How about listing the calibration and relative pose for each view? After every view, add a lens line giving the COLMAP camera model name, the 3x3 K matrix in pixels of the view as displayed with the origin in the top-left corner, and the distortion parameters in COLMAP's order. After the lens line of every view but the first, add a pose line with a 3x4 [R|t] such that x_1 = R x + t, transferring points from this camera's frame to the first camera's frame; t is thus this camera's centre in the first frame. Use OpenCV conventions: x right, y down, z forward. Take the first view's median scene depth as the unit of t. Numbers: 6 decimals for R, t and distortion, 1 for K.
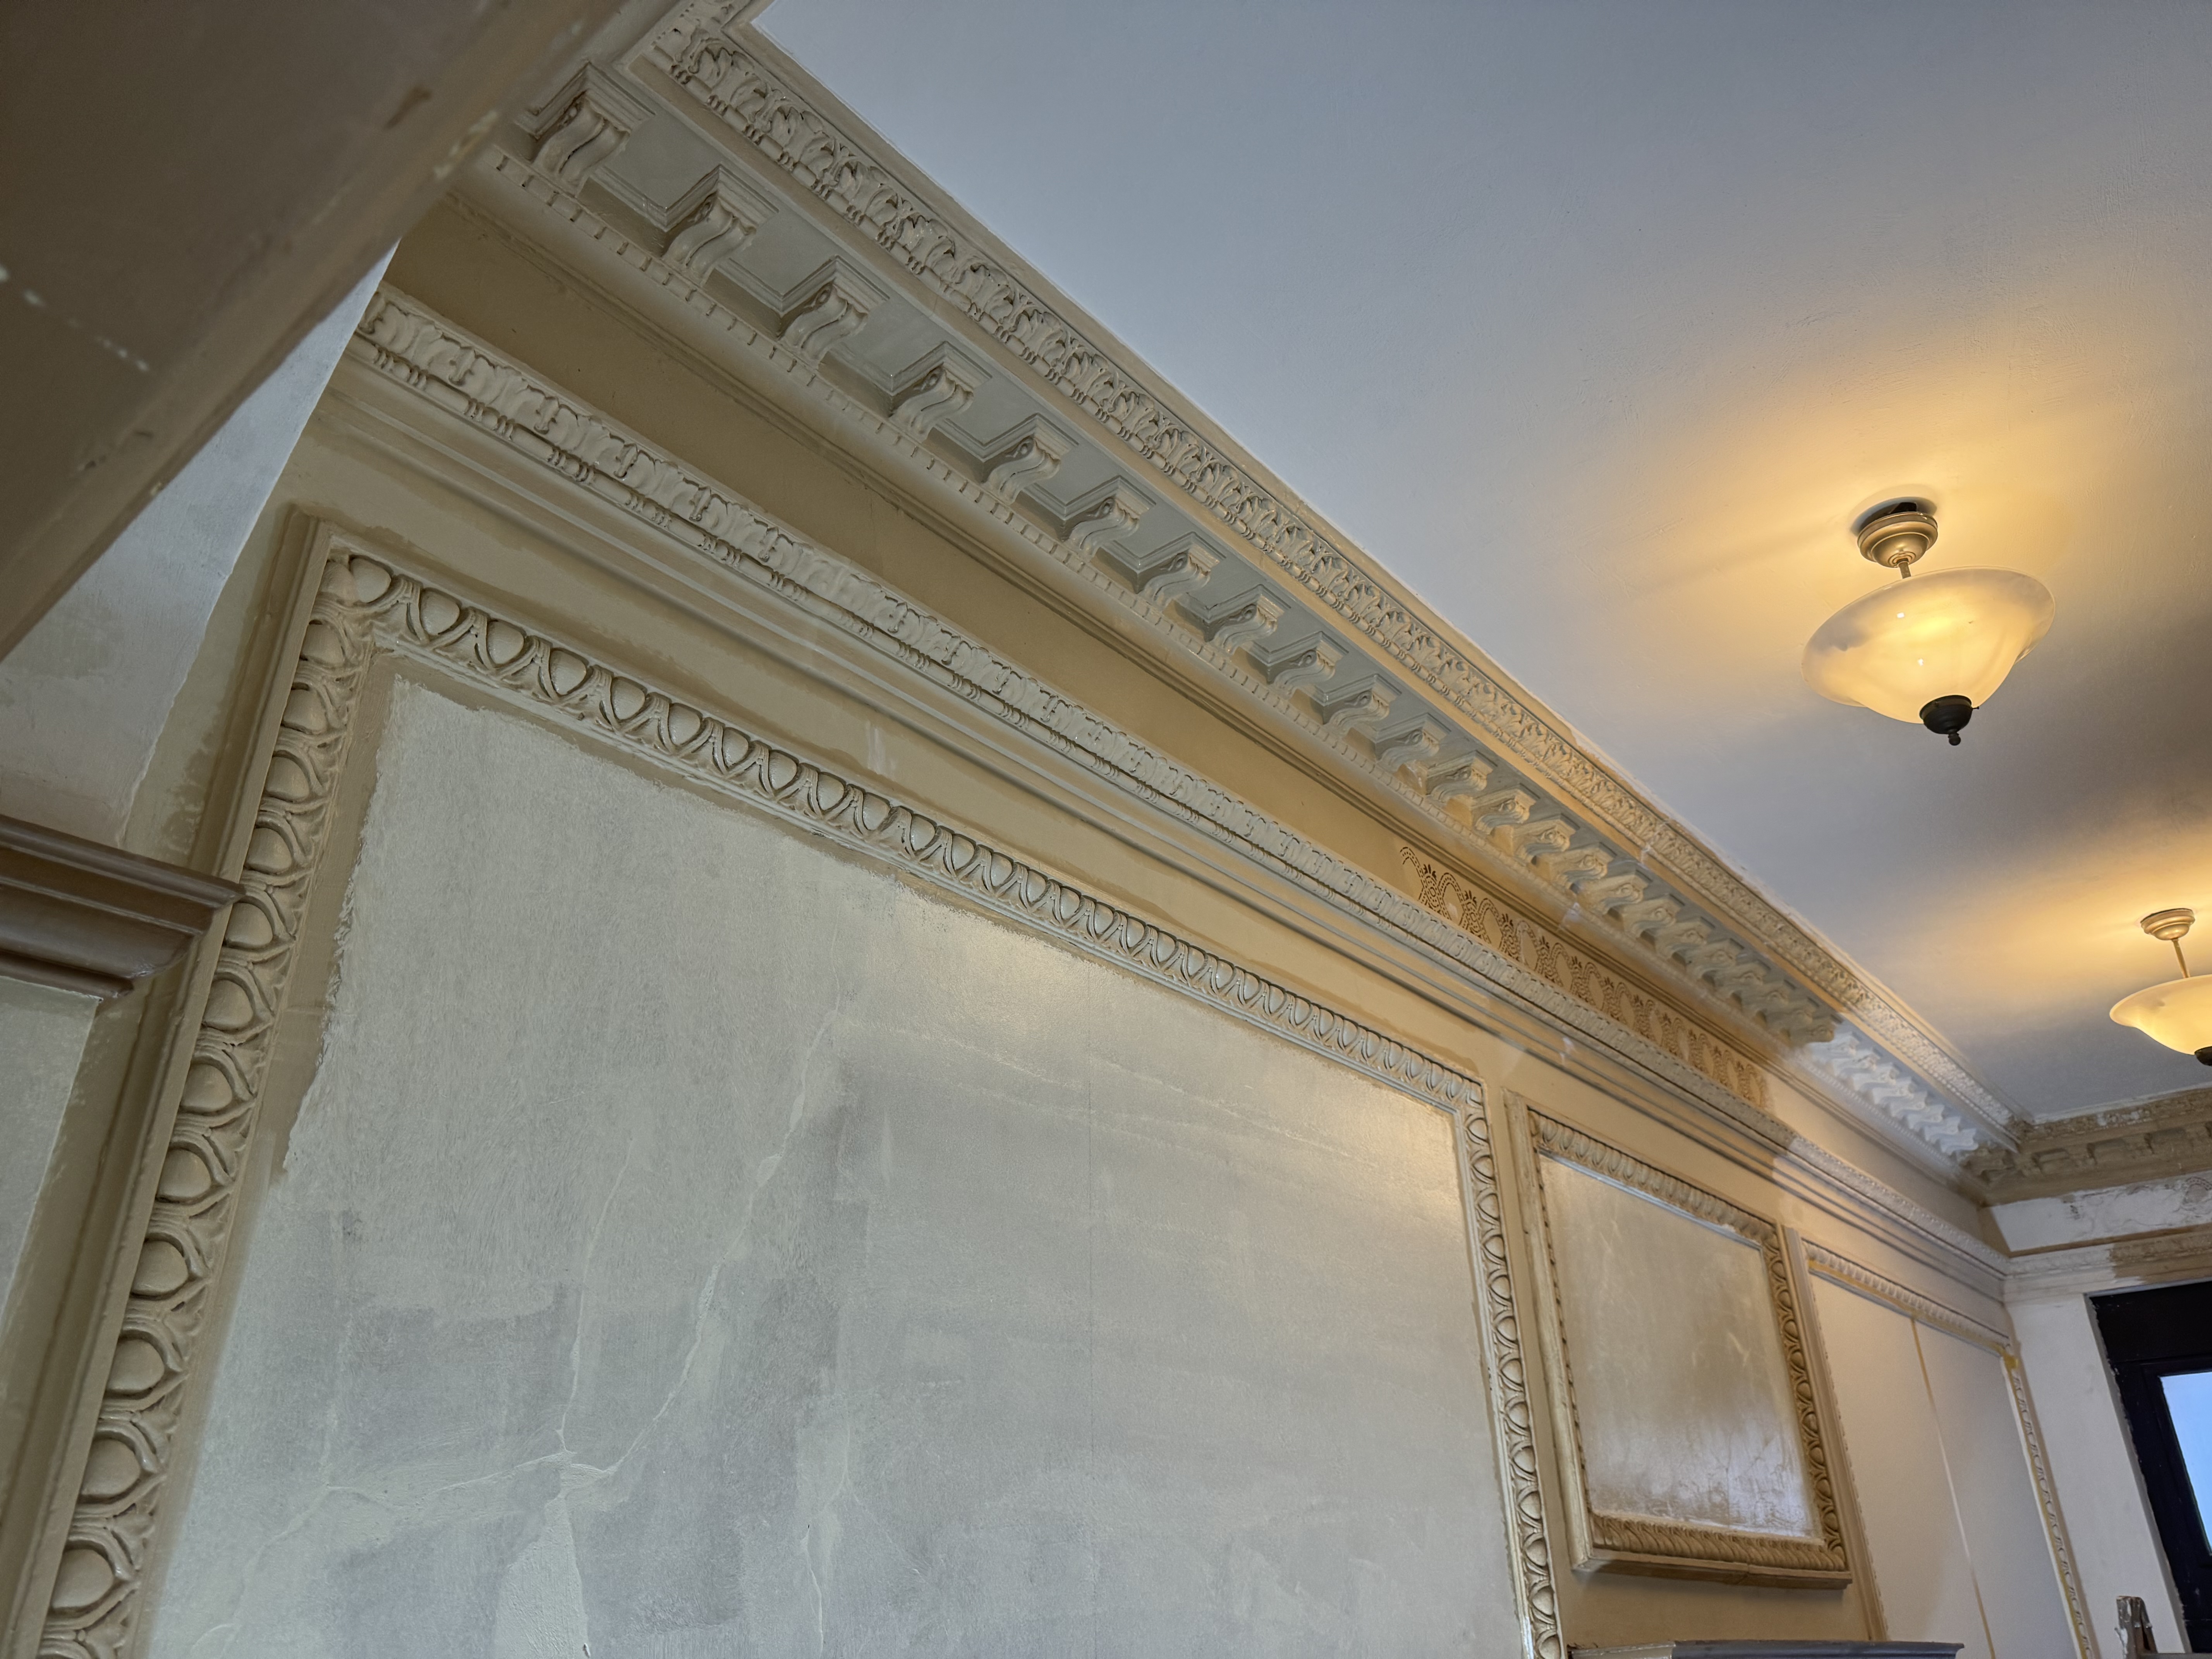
lens RADIAL K [[1587.7, 0, 1106.0], [0, 1587.7, 829.5], [0, 0, 1]] dist [0.000333, 0.000103]
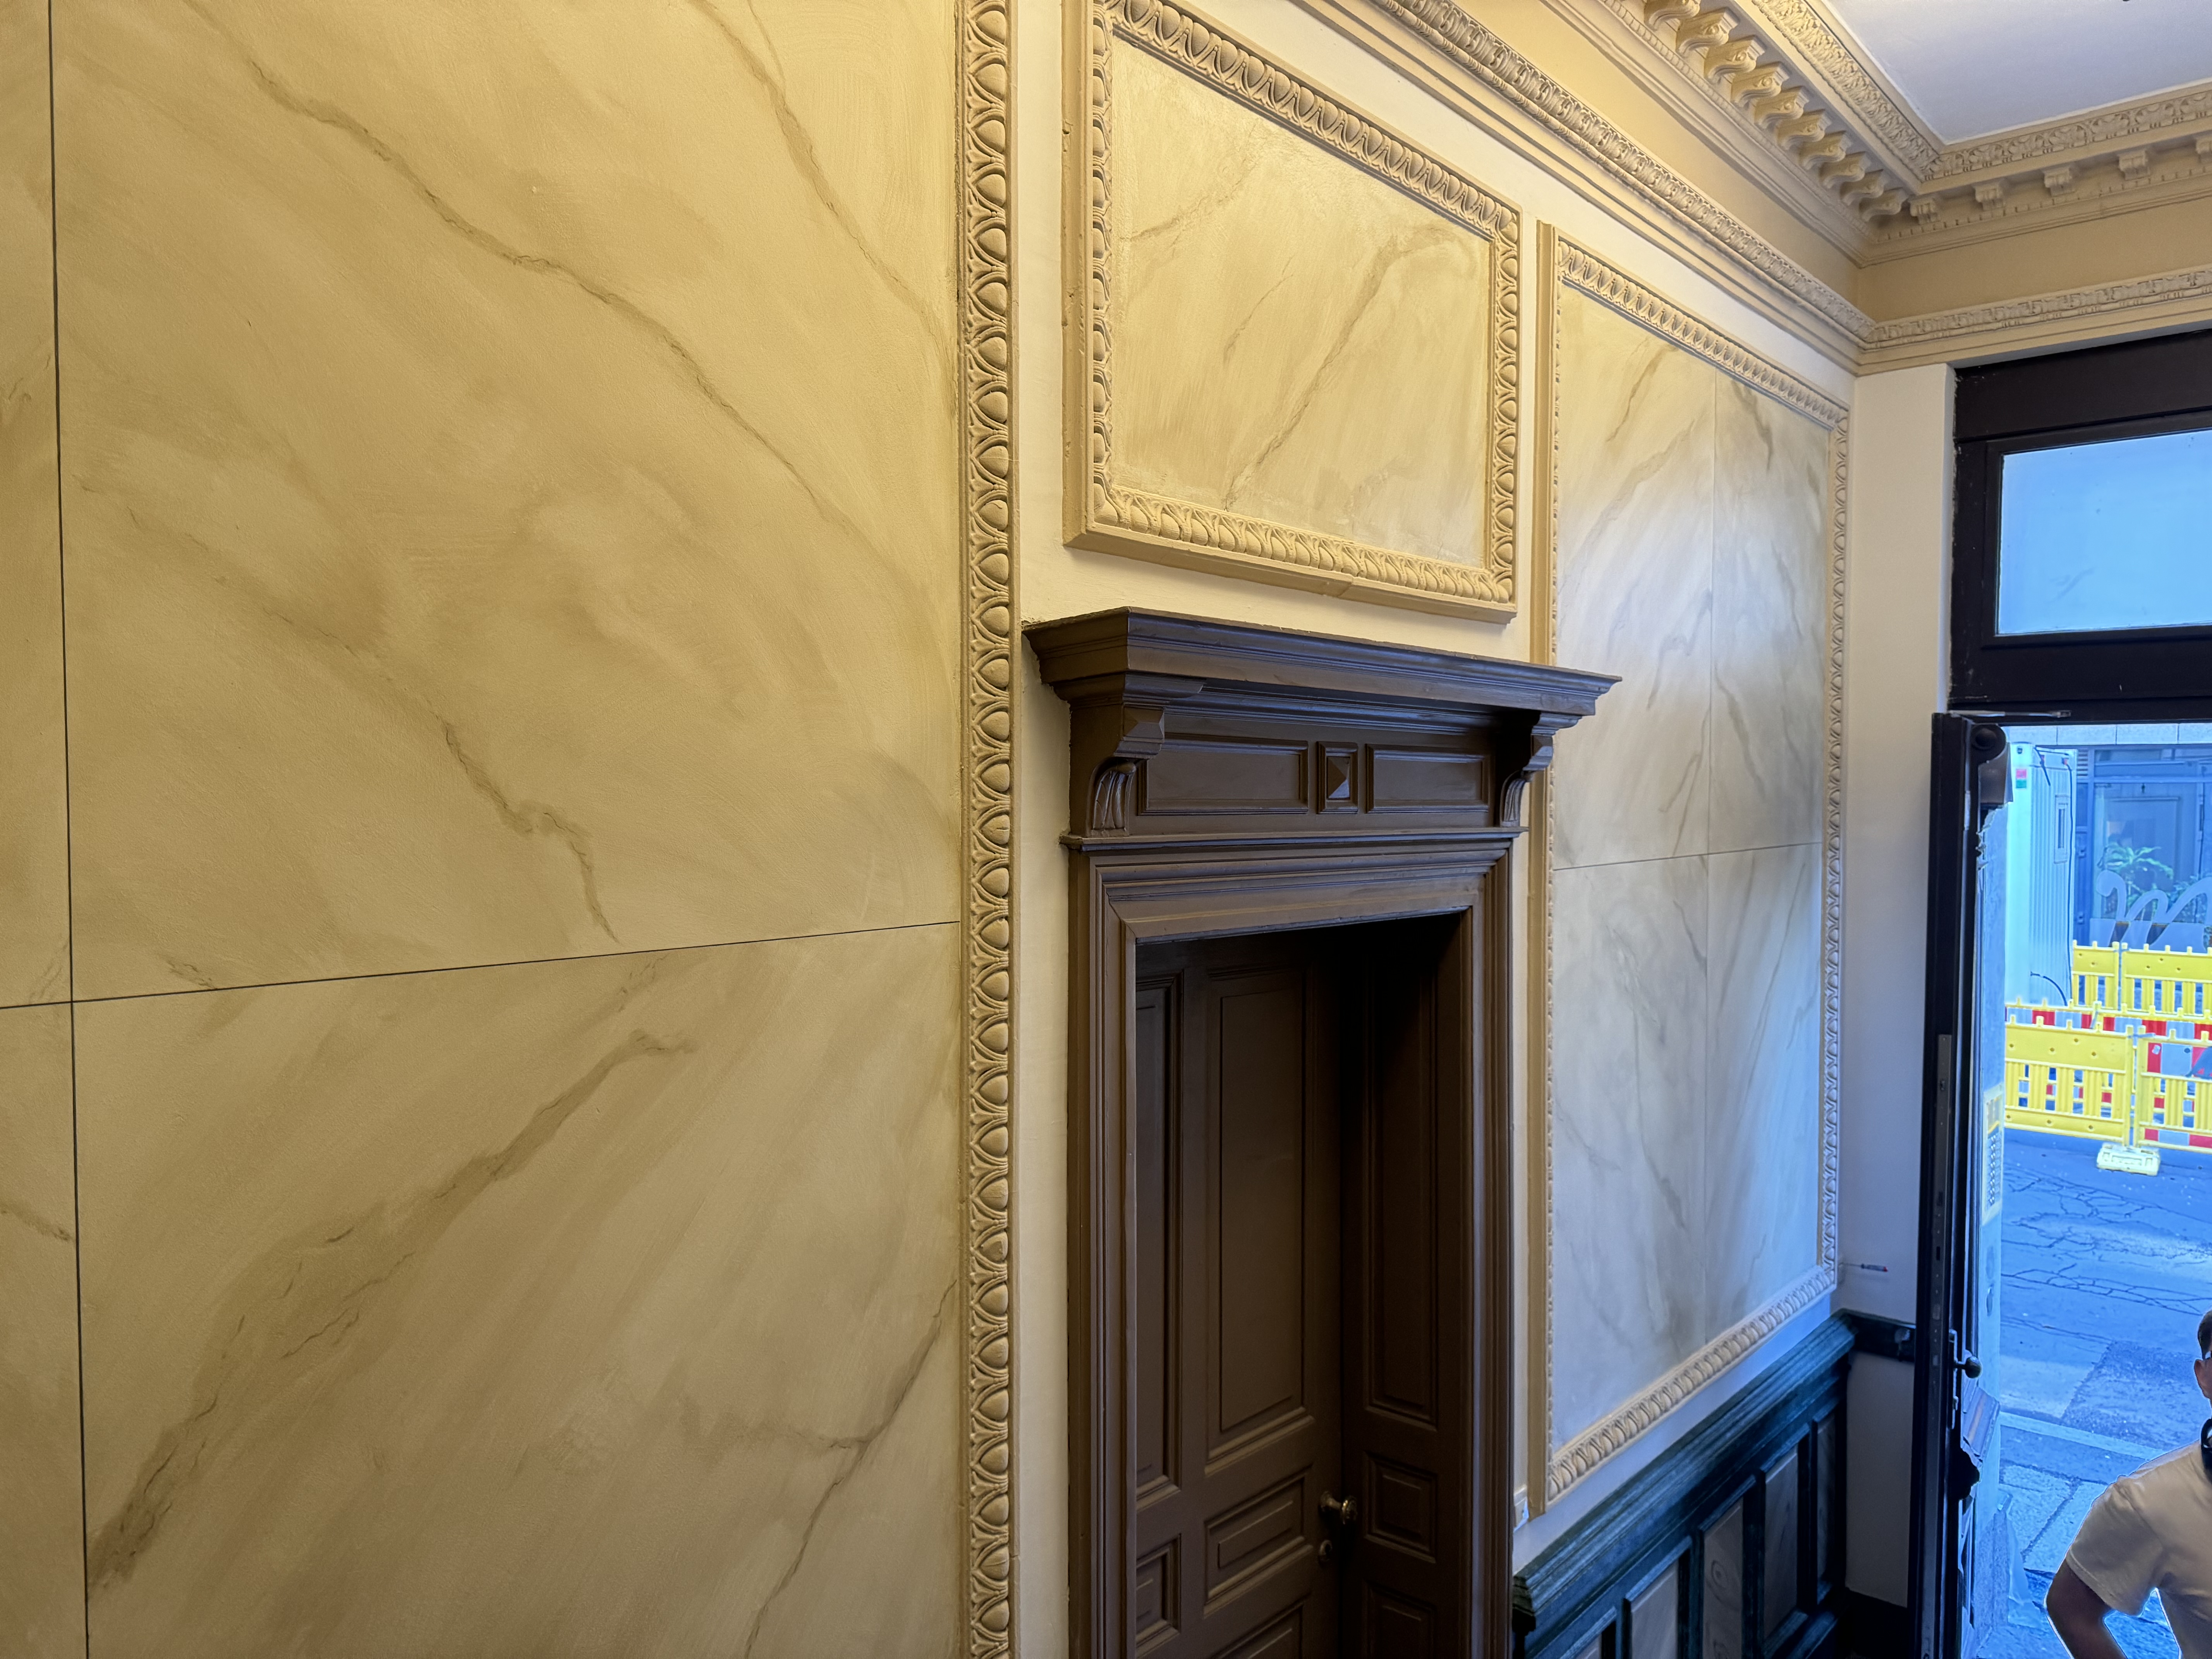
lens RADIAL K [[1587.7, 0, 1106.0], [0, 1587.7, 829.5], [0, 0, 1]] dist [0.000333, 0.000103]
pose [[0.999663, 0.025925, -0.001513, 0.163941], [-0.021717, 0.866507, 0.498692, 0.091364], [0.014239, -0.498491, 0.866778, 0.103678]]
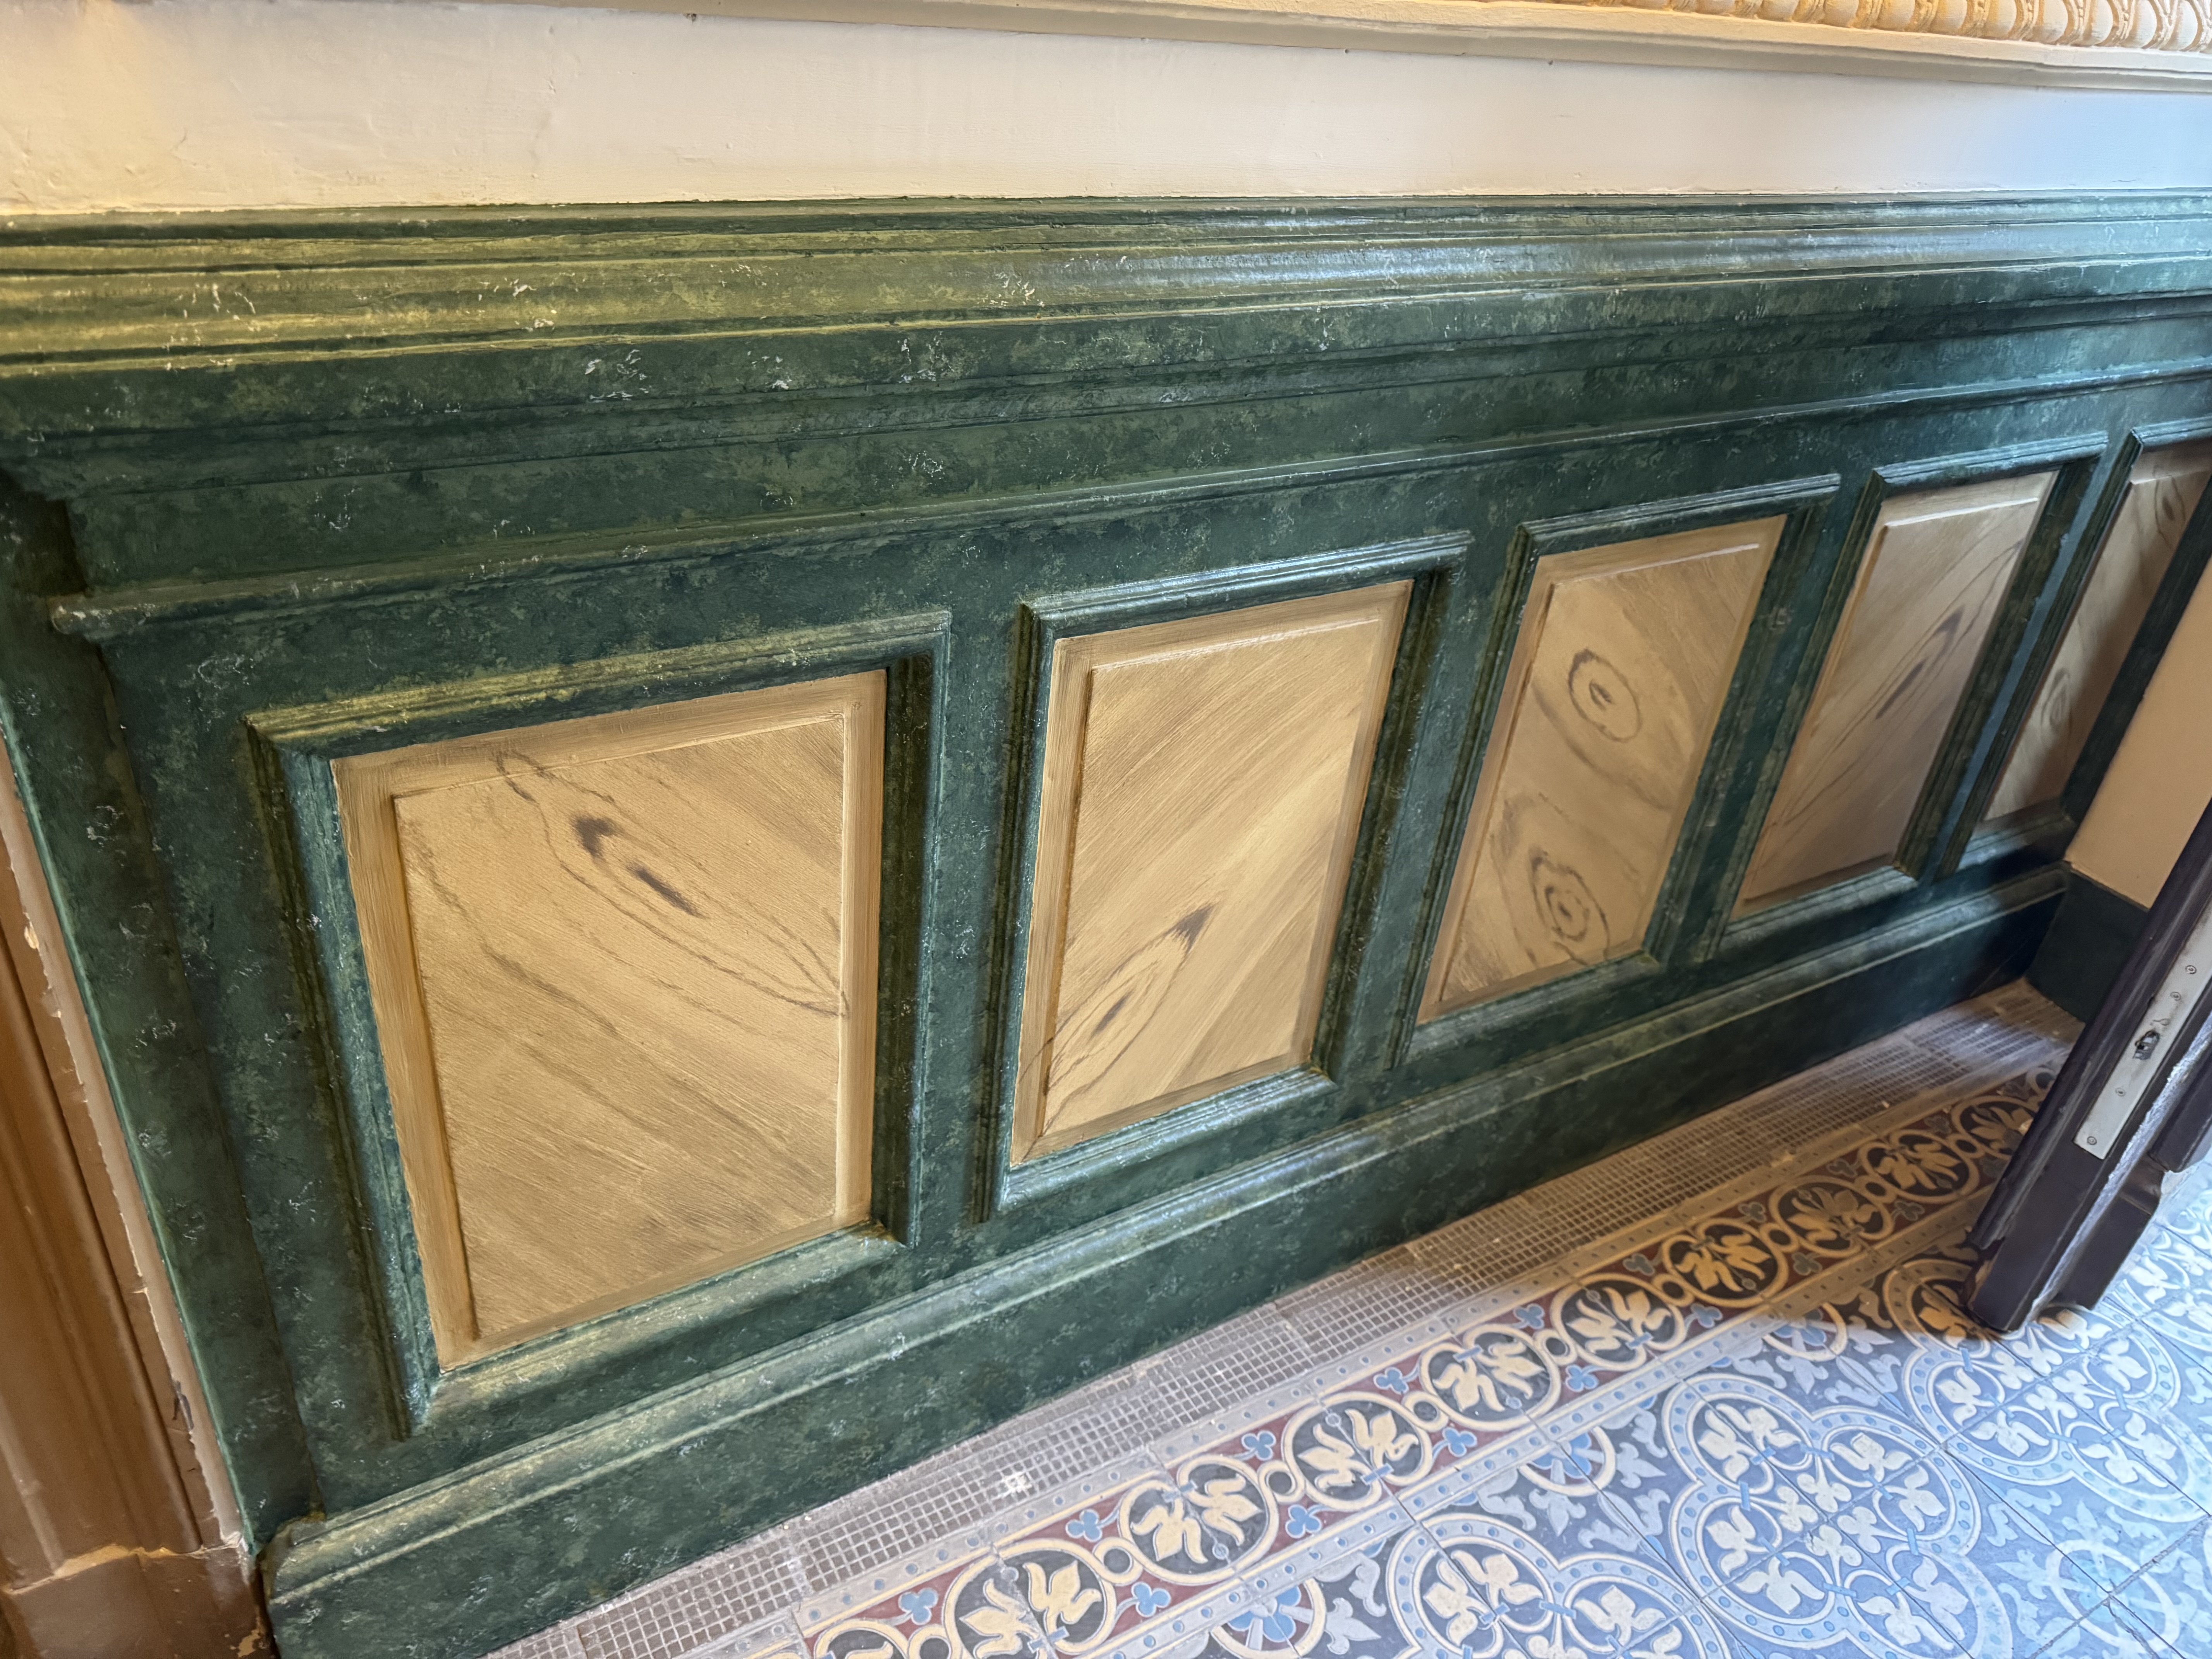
lens RADIAL K [[1587.7, 0, 1106.0], [0, 1587.7, 829.5], [0, 0, 1]] dist [0.000333, 0.000103]
pose [[0.945794, 0.262587, -0.191105, 0.433241], [0.031308, 0.511977, 0.858428, 0.538345], [0.323253, -0.817880, 0.476004, 0.406725]]
